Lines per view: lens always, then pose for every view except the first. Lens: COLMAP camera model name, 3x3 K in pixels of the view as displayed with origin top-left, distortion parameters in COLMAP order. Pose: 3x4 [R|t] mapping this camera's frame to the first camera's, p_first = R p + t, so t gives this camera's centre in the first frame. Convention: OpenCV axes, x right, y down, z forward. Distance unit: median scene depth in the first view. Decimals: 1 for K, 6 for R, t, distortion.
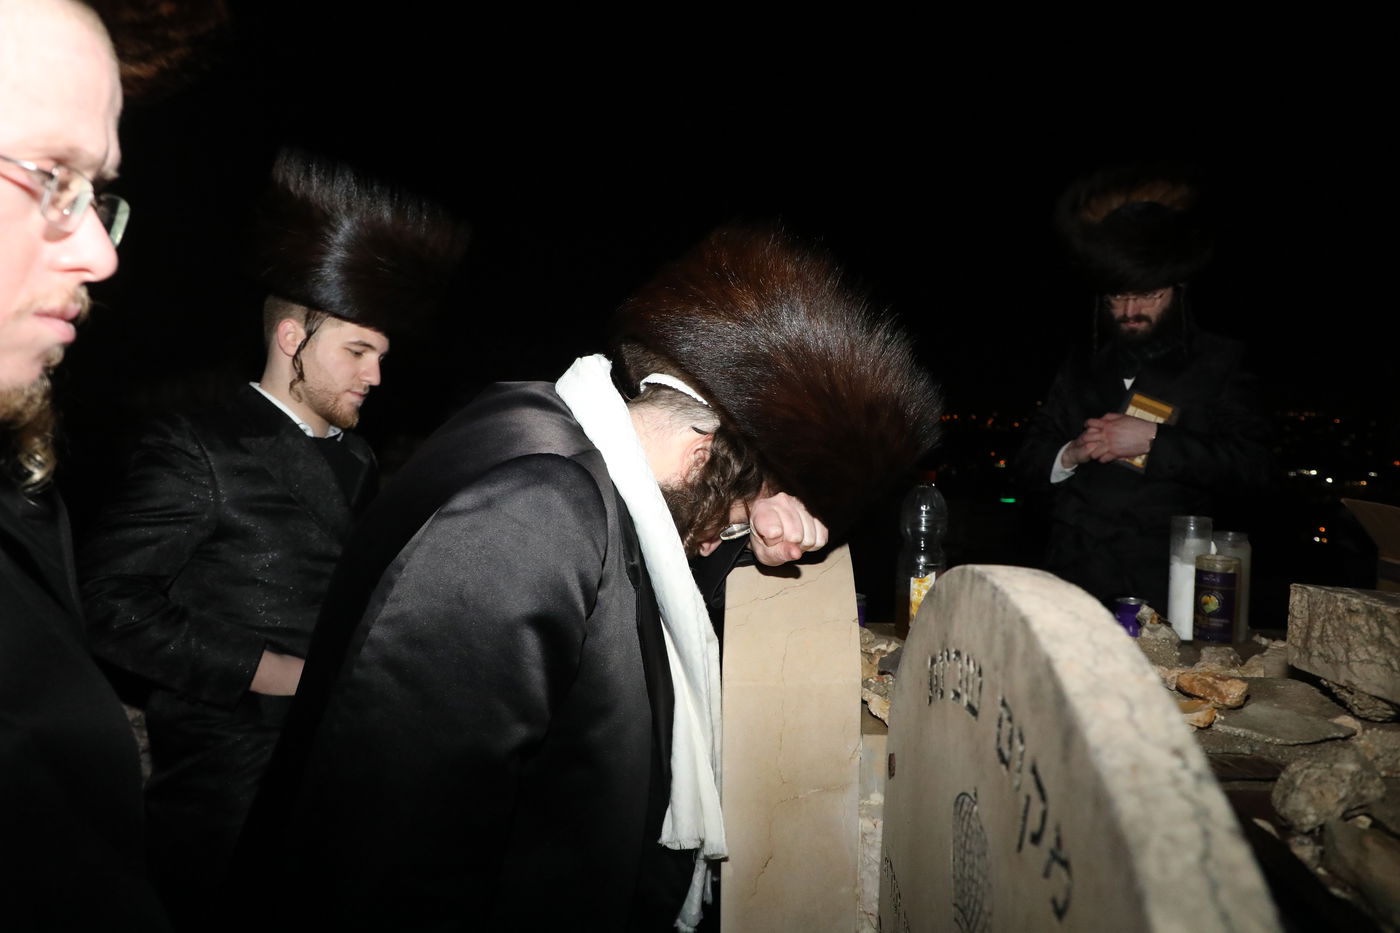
lens RADIAL K [[953.1, 0, 700.0], [0, 953.1, 466.5], [0, 0, 1]] dist [-0.082849, 0.025961]
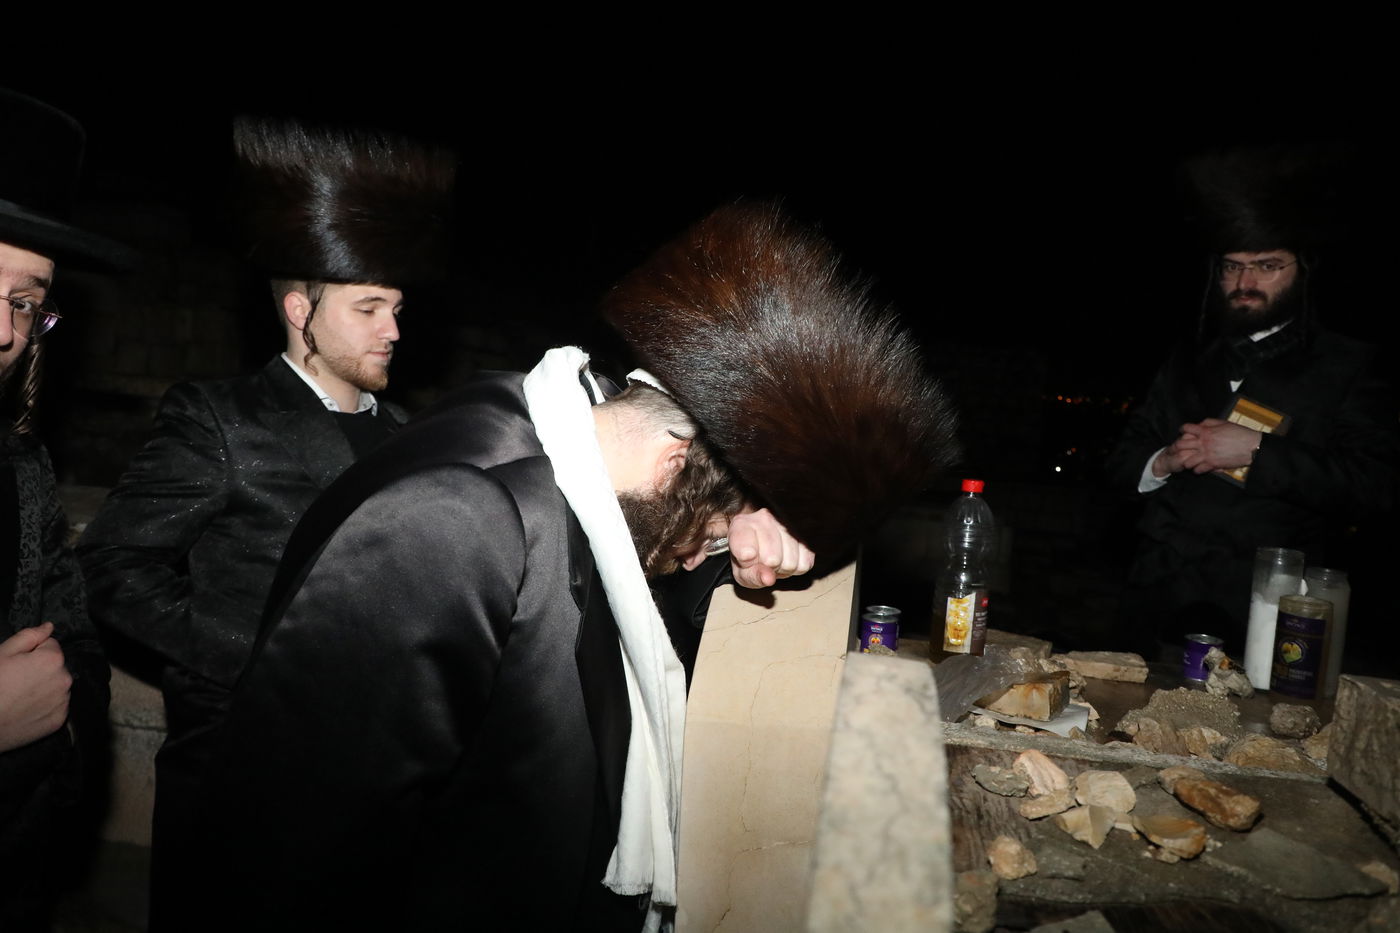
lens RADIAL K [[953.1, 0, 700.0], [0, 953.1, 466.5], [0, 0, 1]] dist [-0.082849, 0.025961]
pose [[0.990478, 0.050535, -0.128063, 0.138491], [-0.045987, 0.998211, 0.038222, -0.043933], [0.129766, -0.031968, 0.991029, 0.109861]]
